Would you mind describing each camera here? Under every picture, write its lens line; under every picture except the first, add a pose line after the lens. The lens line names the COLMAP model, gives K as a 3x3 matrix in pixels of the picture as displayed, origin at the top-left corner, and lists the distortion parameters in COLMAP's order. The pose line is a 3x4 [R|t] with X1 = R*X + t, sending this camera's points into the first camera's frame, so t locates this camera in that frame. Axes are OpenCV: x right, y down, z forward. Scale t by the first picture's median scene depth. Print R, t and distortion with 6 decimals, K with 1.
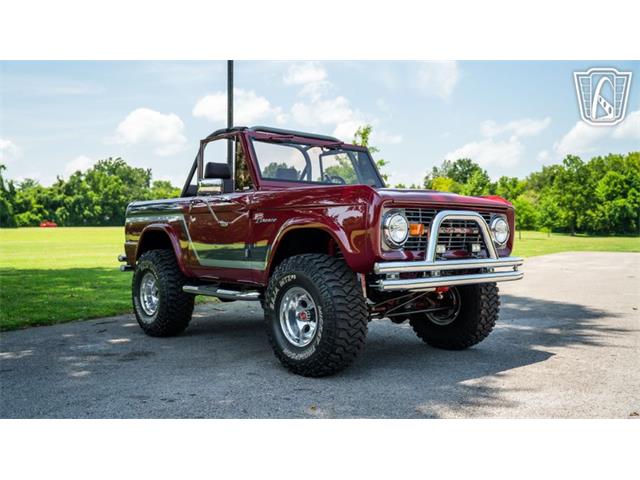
lens RADIAL K [[621.1, 0, 323.1], [0, 621.1, 235.6], [0, 0, 1]] dist [0.005410, 0.000000]
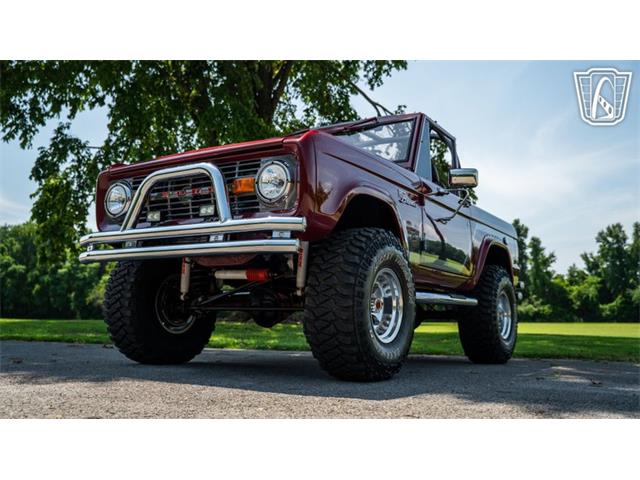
lens RADIAL K [[634.3, 0, 321.1], [0, 634.3, 238.7], [0, 0, 1]] dist [-0.000682, 0.000000]
pose [[0.284167, -0.112946, -0.952099, 0.070505], [-0.026369, 0.991741, -0.125519, 0.010190], [0.958412, 0.060775, 0.278841, 0.064390]]
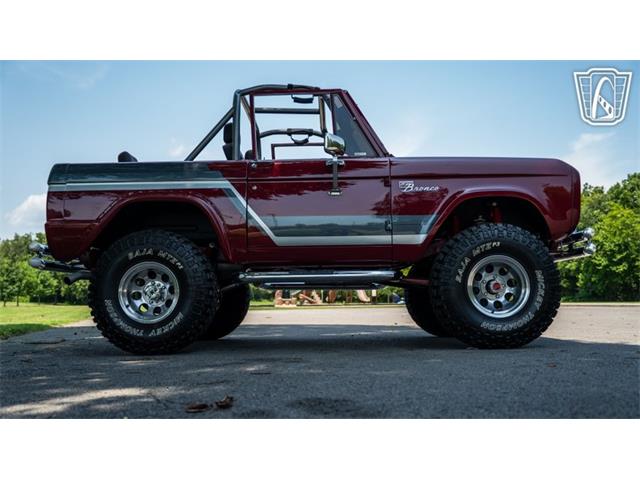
lens RADIAL K [[621.1, 0, 301.1], [0, 621.1, 234.2], [0, 0, 1]] dist [0.005410, 0.000000]
pose [[0.677873, 0.079529, 0.730864, -0.063187], [0.012073, 0.992794, -0.119228, 0.010748], [-0.735079, 0.089645, 0.672028, 0.038293]]
